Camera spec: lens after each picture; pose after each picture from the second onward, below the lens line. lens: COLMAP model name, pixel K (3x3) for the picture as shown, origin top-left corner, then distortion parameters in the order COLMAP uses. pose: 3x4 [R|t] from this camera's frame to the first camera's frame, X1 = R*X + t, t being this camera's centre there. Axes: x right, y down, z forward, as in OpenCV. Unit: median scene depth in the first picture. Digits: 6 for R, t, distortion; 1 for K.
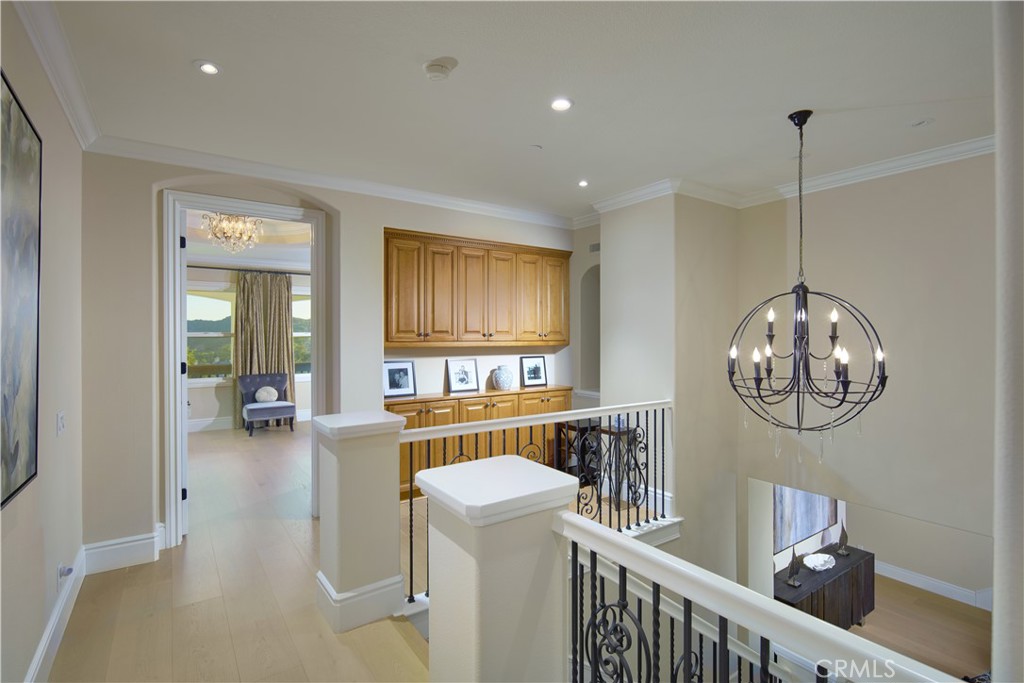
lens RADIAL K [[495.2, 0, 510.7], [0, 495.2, 338.5], [0, 0, 1]] dist [0.004316, 0.000692]
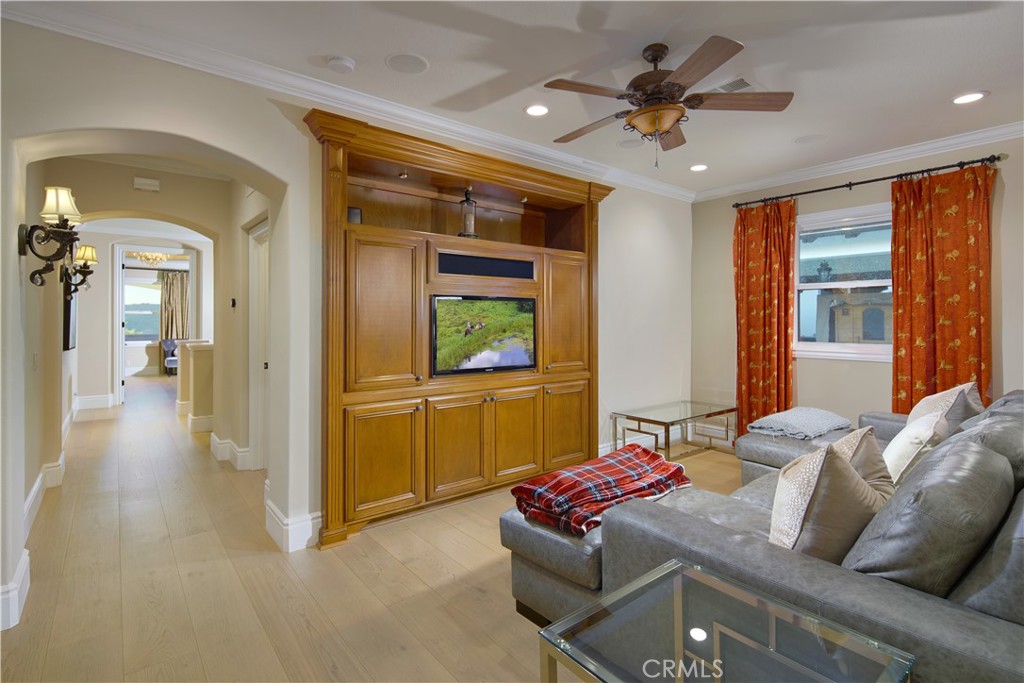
lens RADIAL K [[495.2, 0, 523.2], [0, 495.2, 316.3], [0, 0, 1]] dist [0.004316, 0.000692]
pose [[0.995946, 0.003088, 0.089903, 0.433117], [-0.002243, 0.999952, -0.009498, 0.015949], [-0.089928, 0.009258, 0.995905, -0.644913]]
